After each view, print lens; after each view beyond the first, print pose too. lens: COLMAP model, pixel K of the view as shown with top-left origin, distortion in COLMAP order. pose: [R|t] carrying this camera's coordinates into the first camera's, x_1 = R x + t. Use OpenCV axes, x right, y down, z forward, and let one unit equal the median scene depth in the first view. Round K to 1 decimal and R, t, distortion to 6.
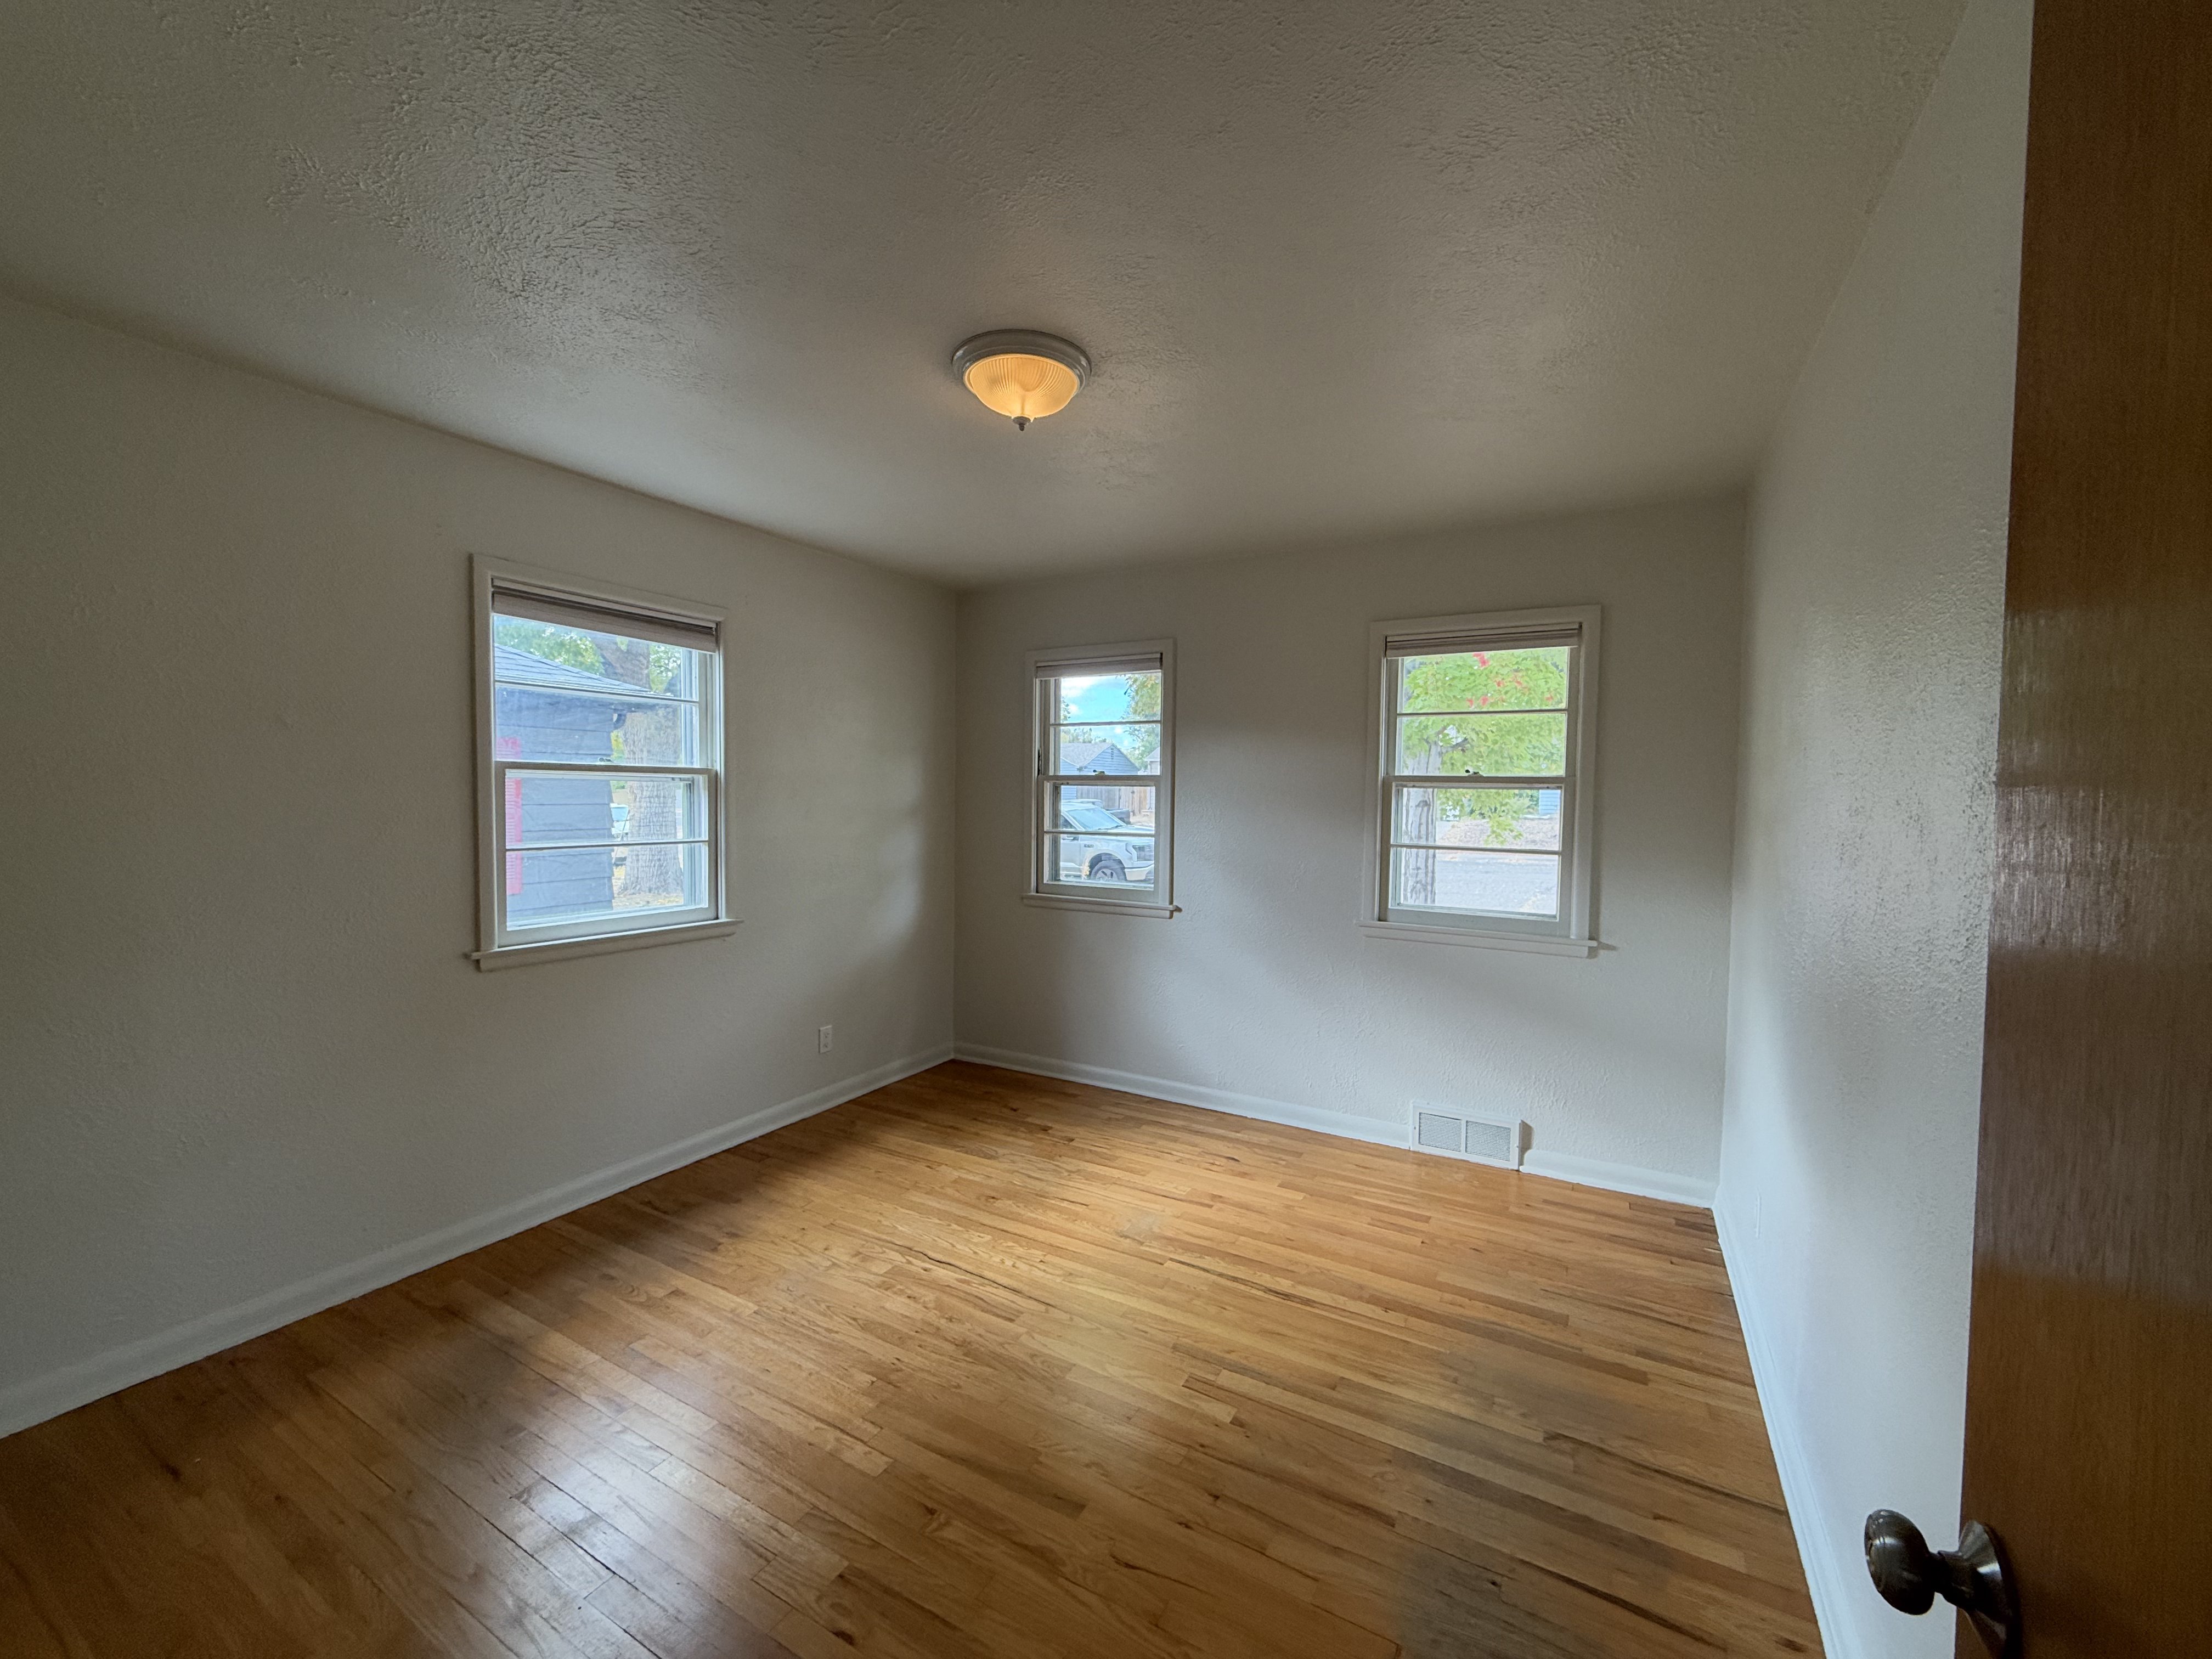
lens RADIAL K [[894.4, 0, 1106.0], [0, 894.4, 829.5], [0, 0, 1]] dist [0.000025, -0.000003]
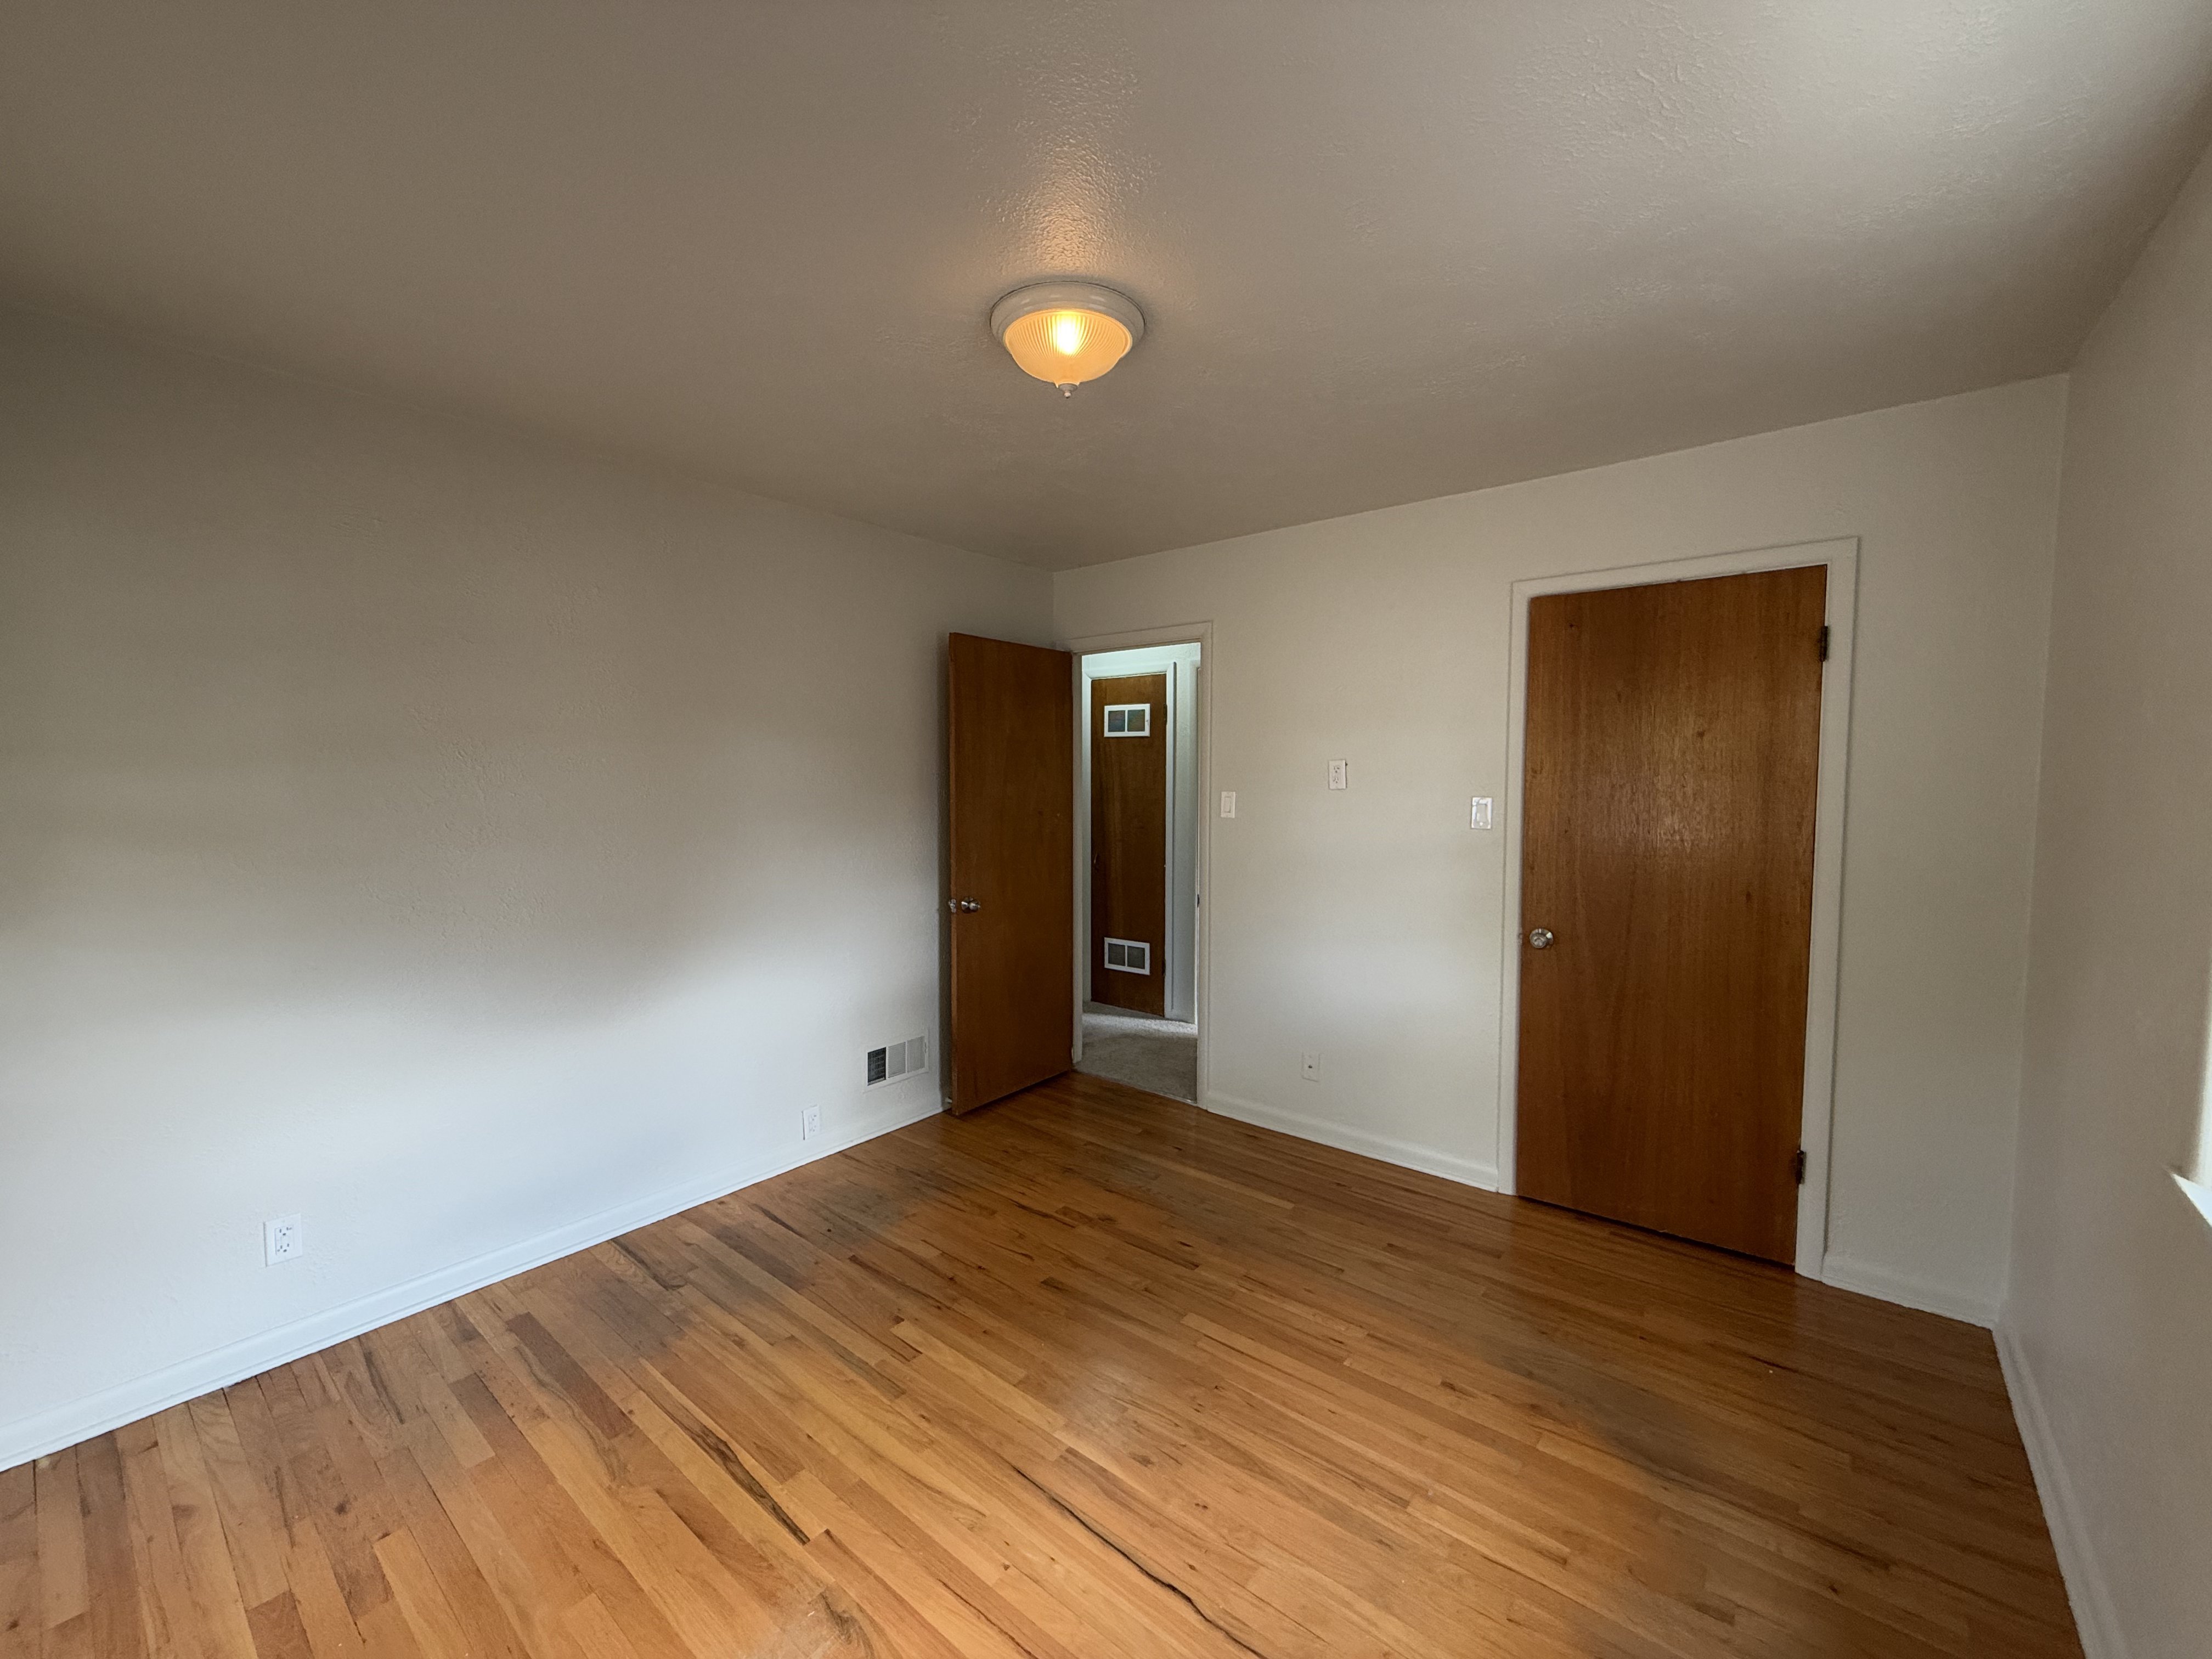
lens RADIAL K [[894.4, 0, 1106.0], [0, 894.4, 829.5], [0, 0, 1]] dist [0.000025, -0.000003]
pose [[-0.986388, -0.019139, 0.163317, -0.270917], [-0.000219, 0.993355, 0.115090, -0.107173], [-0.164435, 0.113487, -0.979838, 1.803969]]
